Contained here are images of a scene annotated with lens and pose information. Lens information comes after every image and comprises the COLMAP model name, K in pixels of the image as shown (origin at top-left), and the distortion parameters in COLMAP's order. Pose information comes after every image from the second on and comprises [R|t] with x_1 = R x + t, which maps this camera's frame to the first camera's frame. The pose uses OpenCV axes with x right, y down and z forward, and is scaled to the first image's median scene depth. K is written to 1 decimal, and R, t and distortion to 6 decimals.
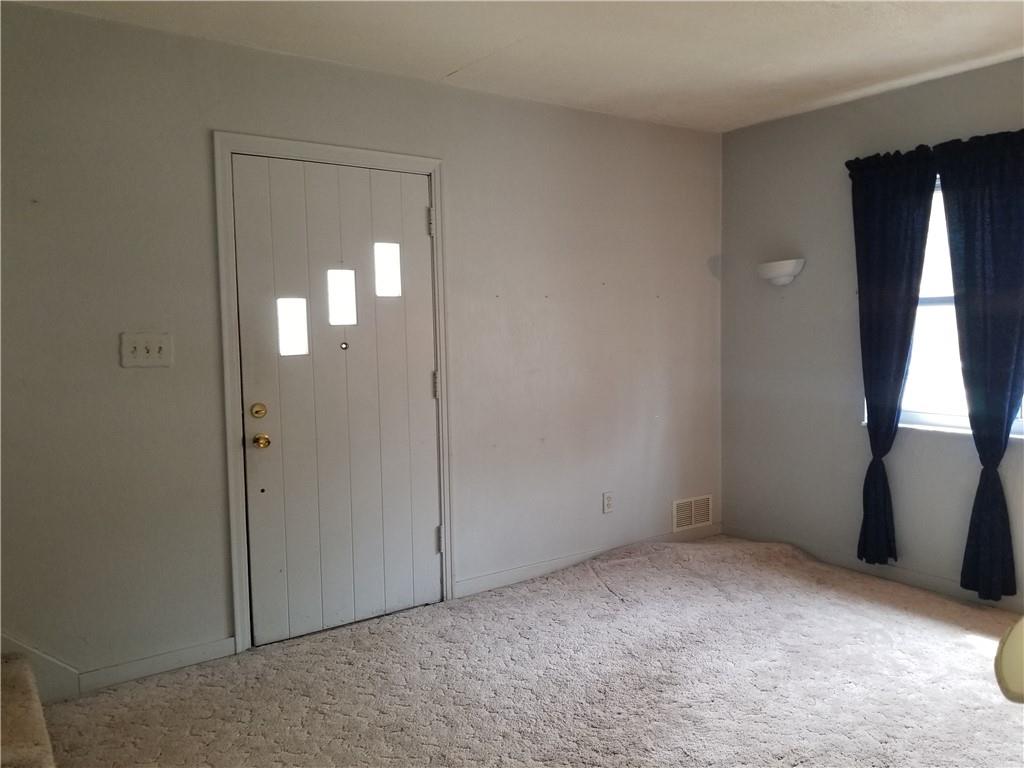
lens RADIAL K [[783.5, 0, 512.0], [0, 783.5, 384.0], [0, 0, 1]] dist [0.085766, -0.166857]
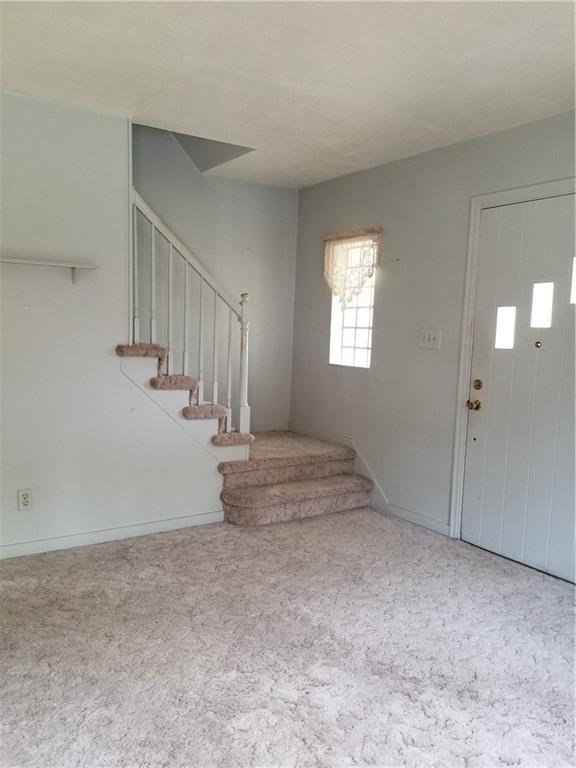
lens RADIAL K [[587.6, 0, 288.0], [0, 587.6, 384.0], [0, 0, 1]] dist [0.085766, -0.166857]
pose [[-0.007471, 0.118747, -0.992896, 0.773088], [-0.096879, 0.988167, 0.118910, -0.063748], [0.995268, 0.097079, 0.004122, 0.646550]]
